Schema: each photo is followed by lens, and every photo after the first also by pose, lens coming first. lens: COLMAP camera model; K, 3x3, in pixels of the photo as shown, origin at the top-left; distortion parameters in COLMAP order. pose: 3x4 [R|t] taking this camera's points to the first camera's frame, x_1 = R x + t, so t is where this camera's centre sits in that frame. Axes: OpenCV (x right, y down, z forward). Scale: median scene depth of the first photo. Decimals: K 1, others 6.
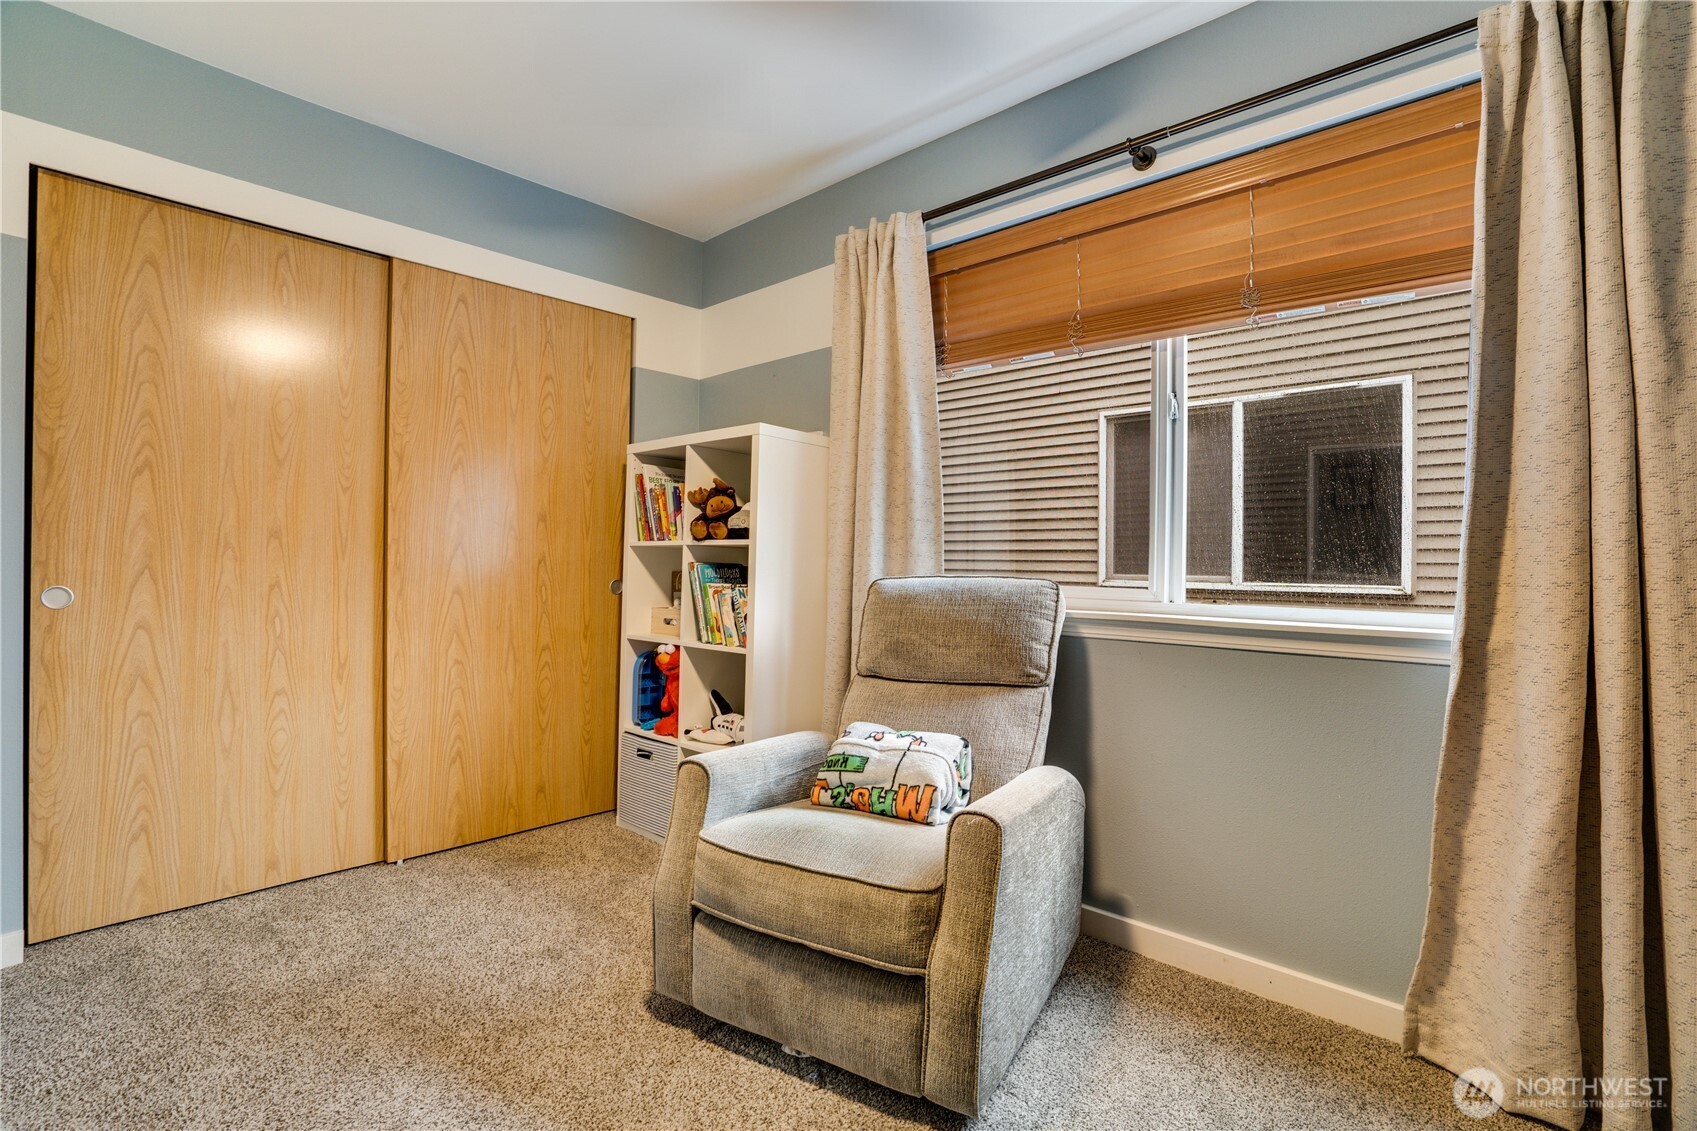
lens RADIAL K [[791.1, 0, 810.6], [0, 791.1, 557.8], [0, 0, 1]] dist [-0.050474, 0.018700]
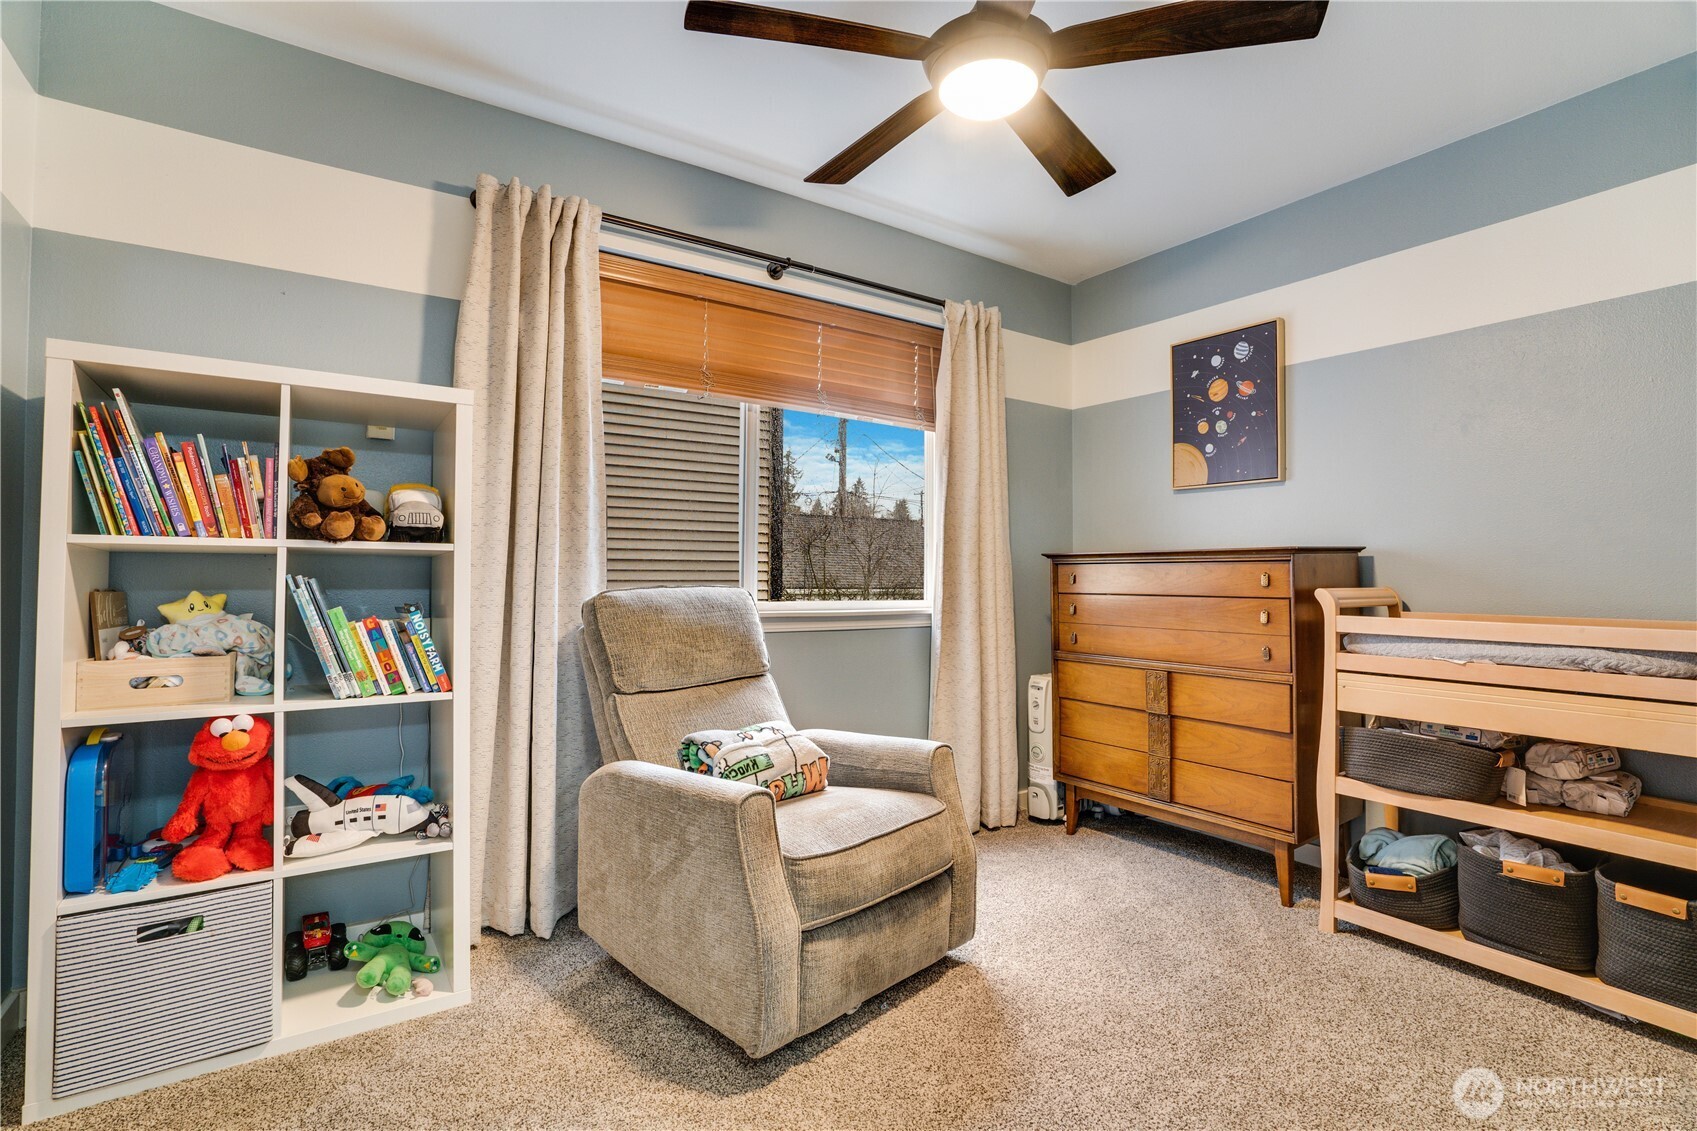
lens RADIAL K [[791.1, 0, 843.9], [0, 791.1, 564.2], [0, 0, 1]] dist [-0.050474, 0.018700]
pose [[0.206471, 0.005509, 0.978437, -0.631787], [-0.007910, 0.999961, -0.003961, -0.003522], [-0.978421, -0.006921, 0.206506, 0.435717]]
